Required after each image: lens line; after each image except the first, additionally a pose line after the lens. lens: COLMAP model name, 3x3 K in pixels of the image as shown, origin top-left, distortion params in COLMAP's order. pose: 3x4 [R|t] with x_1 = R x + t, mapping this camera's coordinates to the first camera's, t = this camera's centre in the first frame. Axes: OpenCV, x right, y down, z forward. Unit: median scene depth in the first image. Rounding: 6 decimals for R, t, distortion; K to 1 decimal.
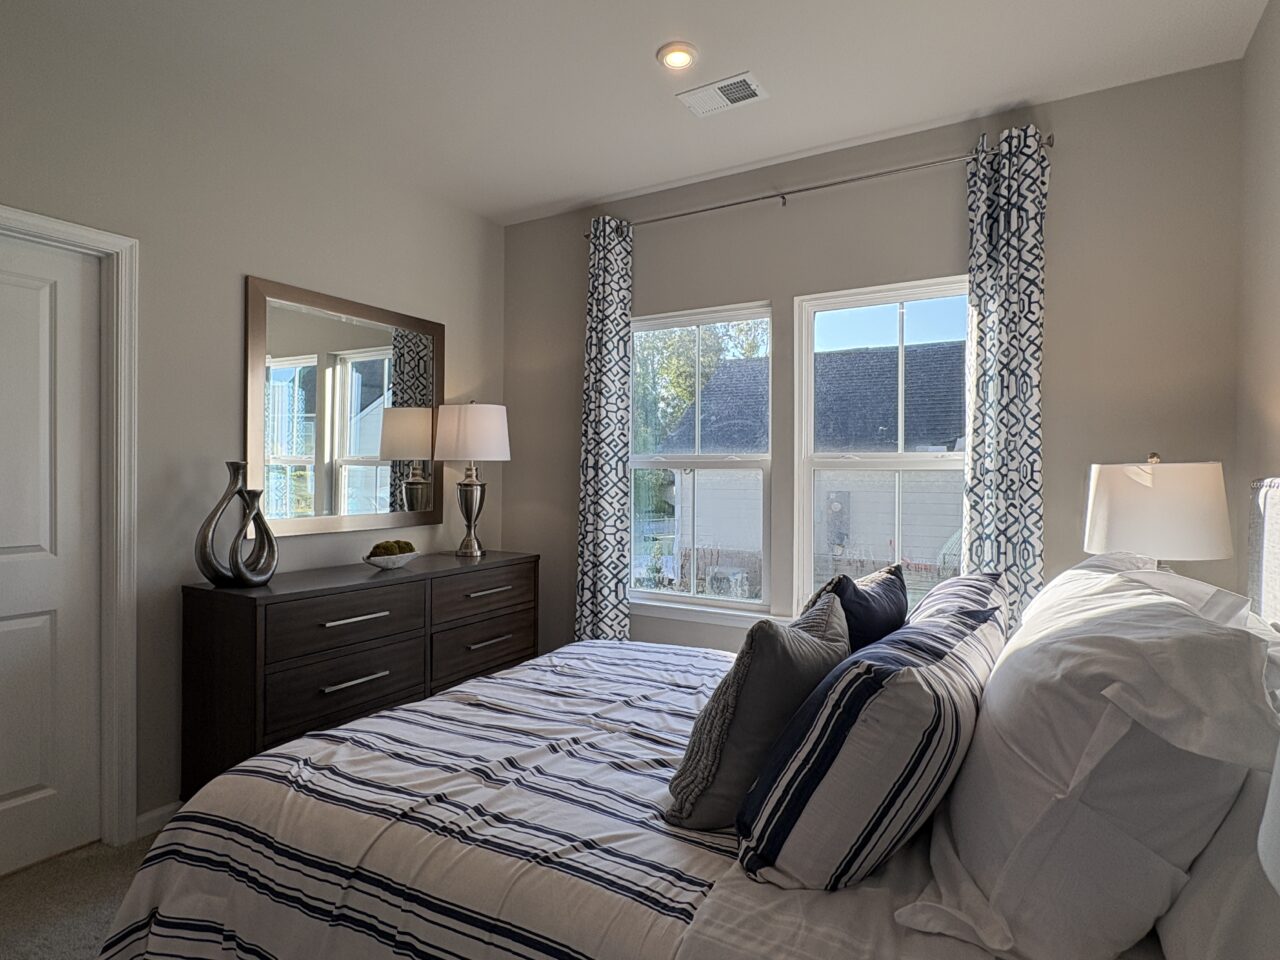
lens RADIAL K [[702.1, 0, 640.0], [0, 702.1, 480.0], [0, 0, 1]] dist [-0.002828, -0.000861]
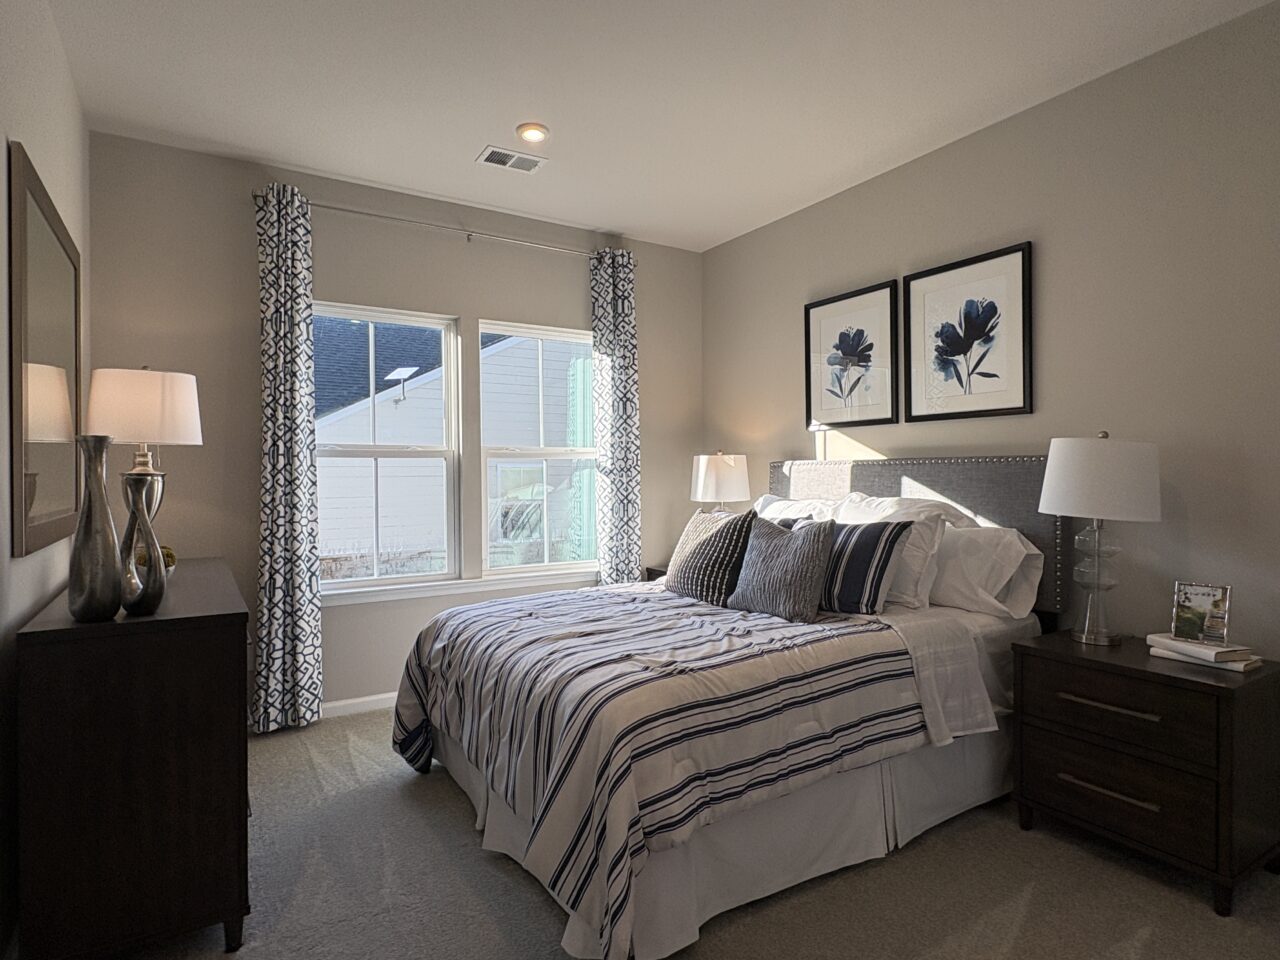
lens RADIAL K [[702.1, 0, 640.0], [0, 702.1, 480.0], [0, 0, 1]] dist [-0.002828, -0.000861]
pose [[0.458768, -0.018258, 0.888368, -0.673005], [0.014565, 0.999809, 0.013027, 0.009656], [-0.888437, 0.006963, 0.458946, 0.164070]]
